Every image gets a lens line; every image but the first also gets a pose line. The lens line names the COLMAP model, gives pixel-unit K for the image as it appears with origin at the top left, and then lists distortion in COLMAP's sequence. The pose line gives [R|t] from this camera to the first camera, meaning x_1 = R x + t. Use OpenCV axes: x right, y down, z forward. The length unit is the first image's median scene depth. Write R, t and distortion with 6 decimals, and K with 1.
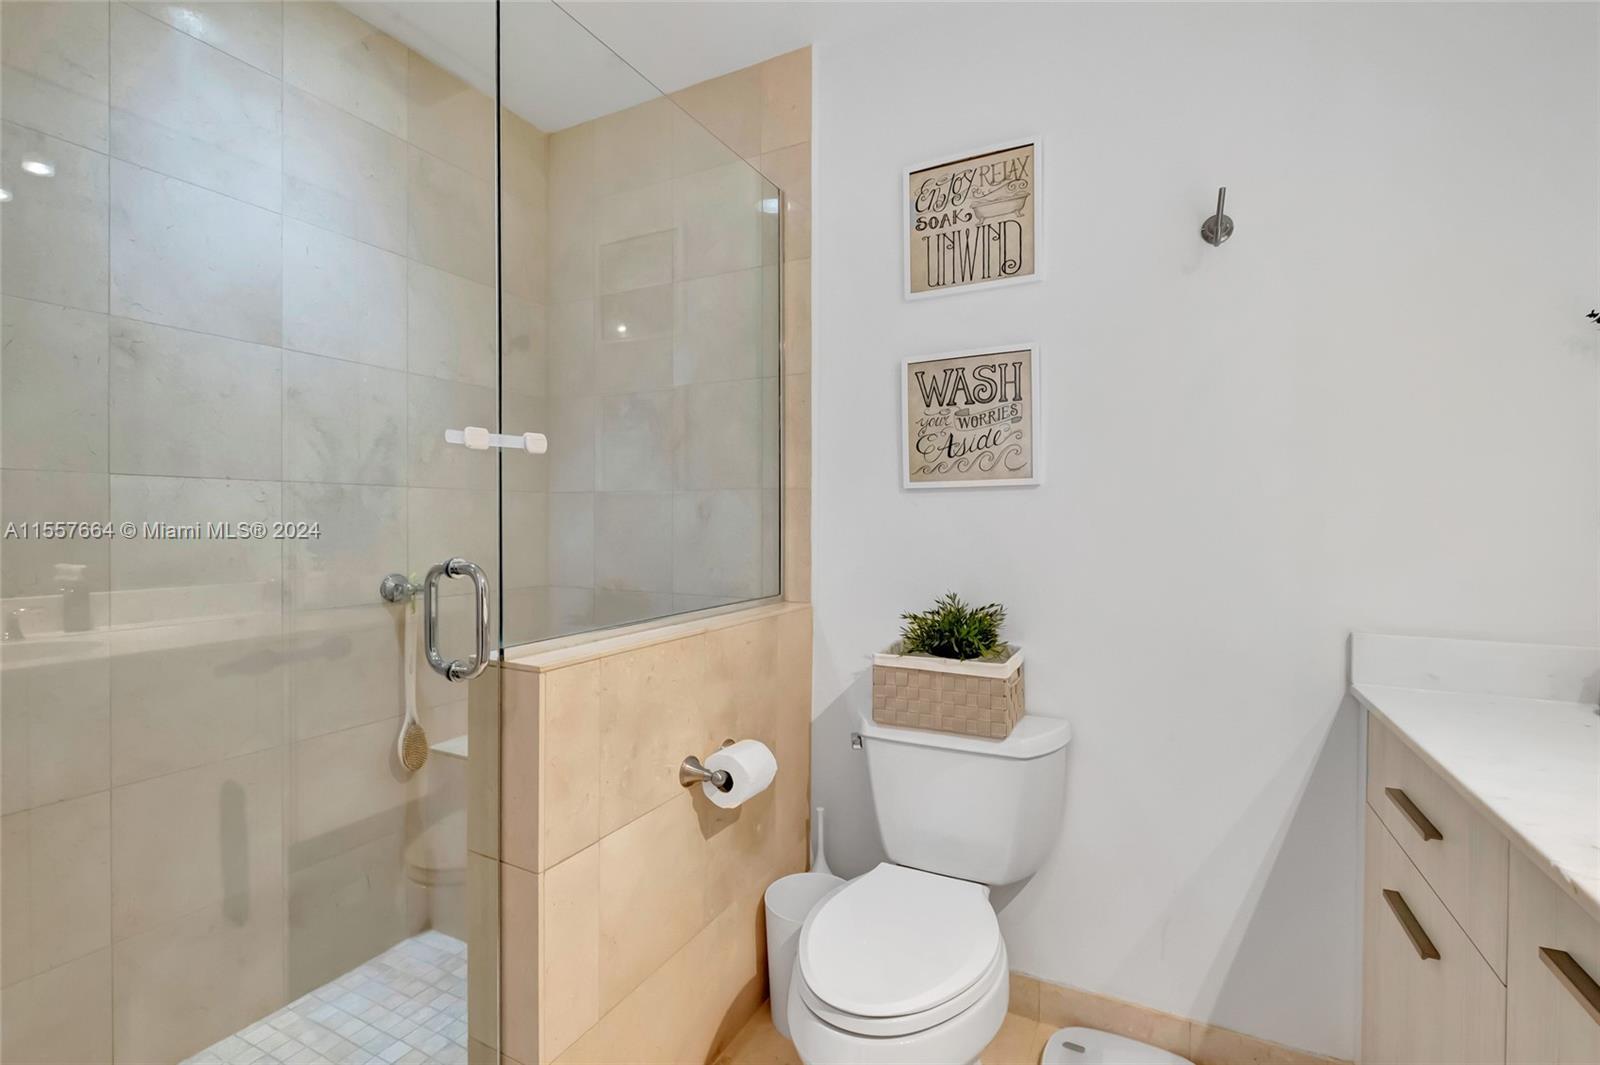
lens RADIAL K [[720.0, 0, 799.9], [0, 720.0, 510.9], [0, 0, 1]] dist [-0.000836, -0.000297]
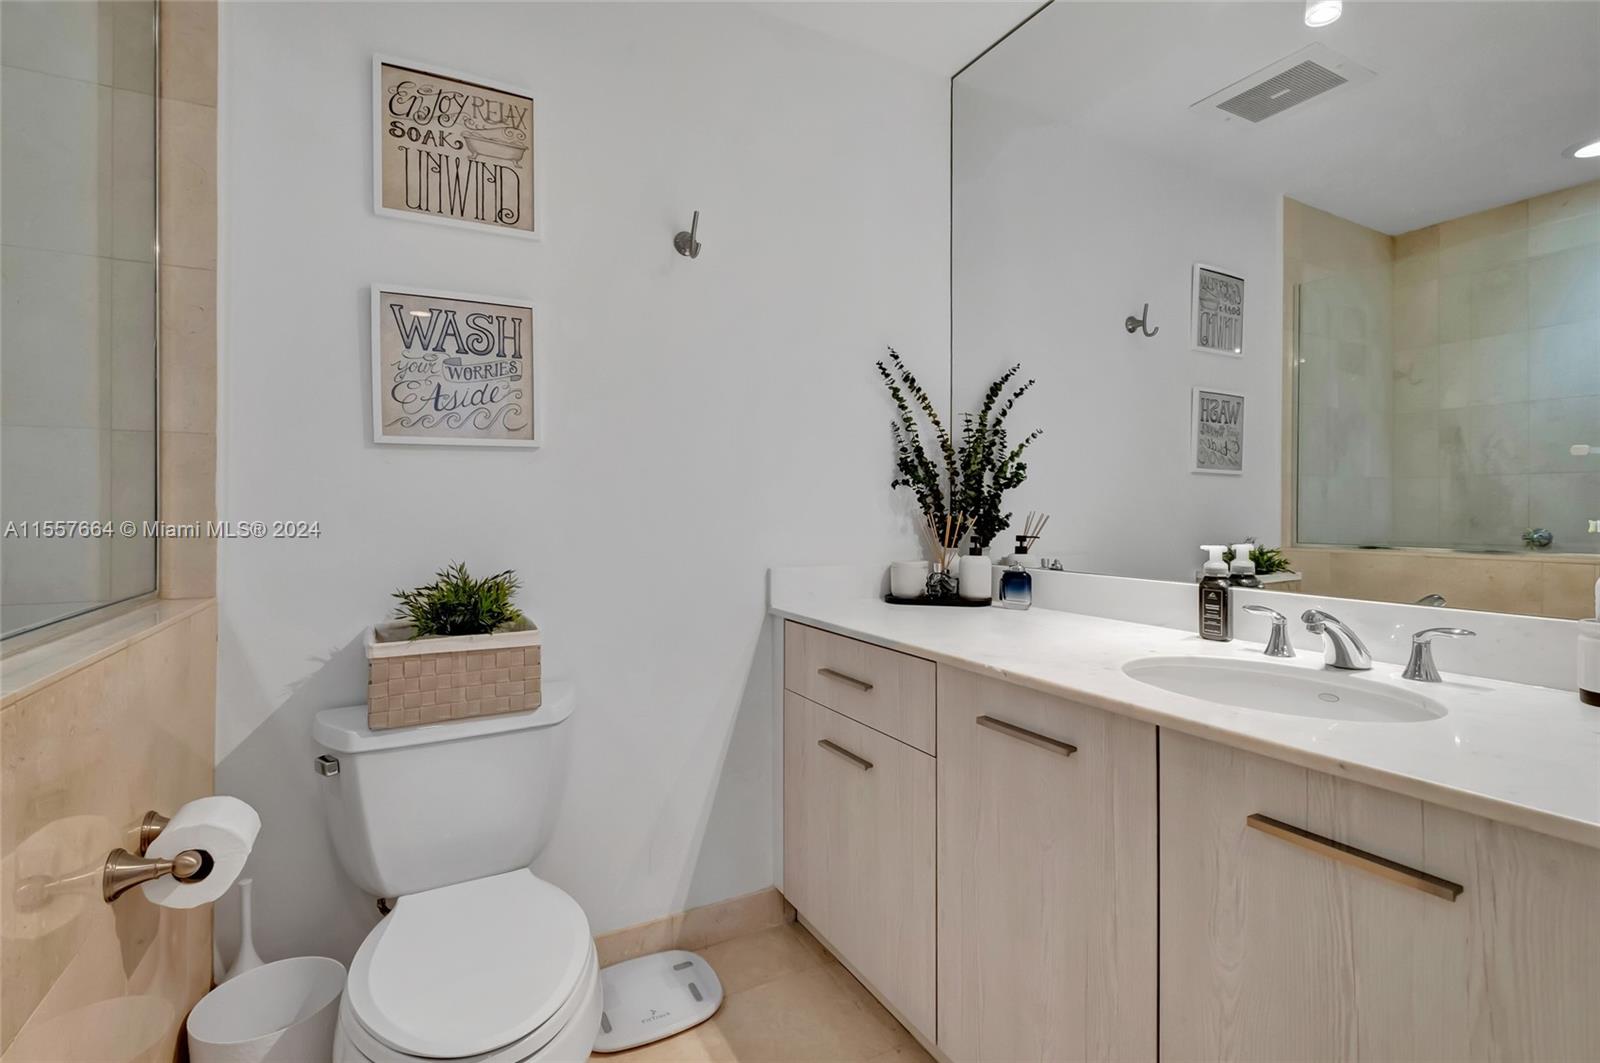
lens RADIAL K [[719.7, 0, 806.7], [0, 719.7, 489.4], [0, 0, 1]] dist [0.016179, -0.017024]
pose [[0.564055, 0.017442, 0.825553, -0.262334], [-0.006862, 0.999841, -0.016436, 0.033267], [-0.825709, 0.003605, 0.564085, 0.138743]]
